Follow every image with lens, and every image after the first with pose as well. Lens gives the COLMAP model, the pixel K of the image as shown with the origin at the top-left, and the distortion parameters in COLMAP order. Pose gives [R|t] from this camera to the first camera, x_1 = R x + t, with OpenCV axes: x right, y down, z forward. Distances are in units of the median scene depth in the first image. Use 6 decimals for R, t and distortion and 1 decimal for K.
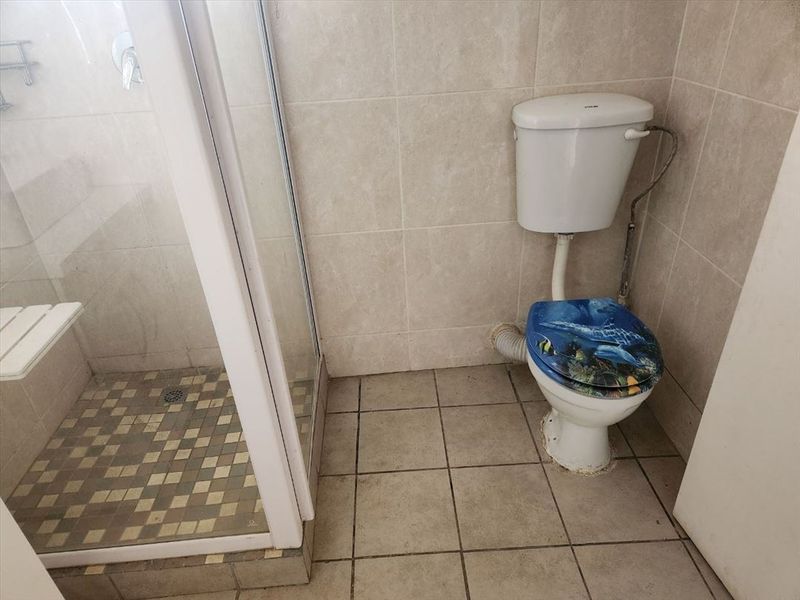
lens RADIAL K [[534.3, 0, 397.7], [0, 534.3, 317.2], [0, 0, 1]] dist [0.102929, -0.088783]
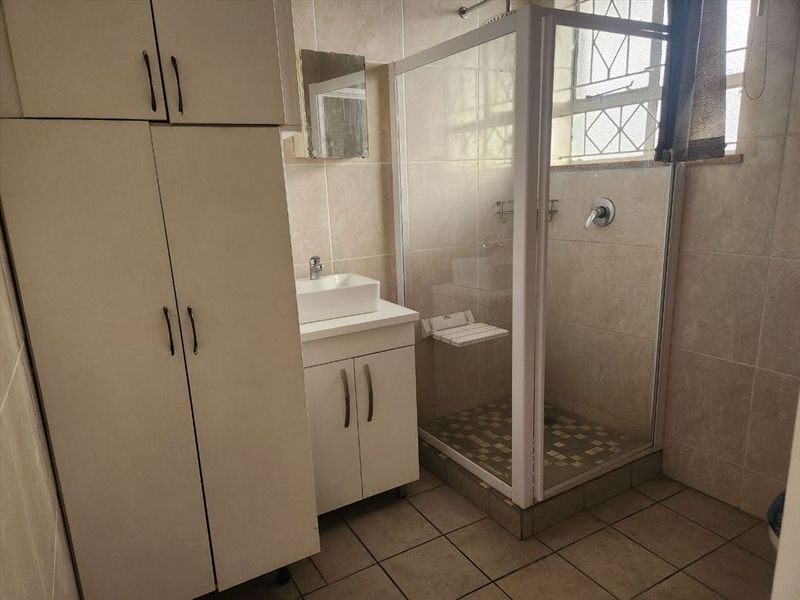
lens RADIAL K [[534.3, 0, 397.7], [0, 534.3, 317.2], [0, 0, 1]] dist [0.102929, -0.088783]
pose [[0.476125, 0.250100, -0.843063, 0.646916], [-0.441641, 0.897037, 0.016692, 0.056011], [0.760433, 0.364383, 0.537556, -0.227371]]
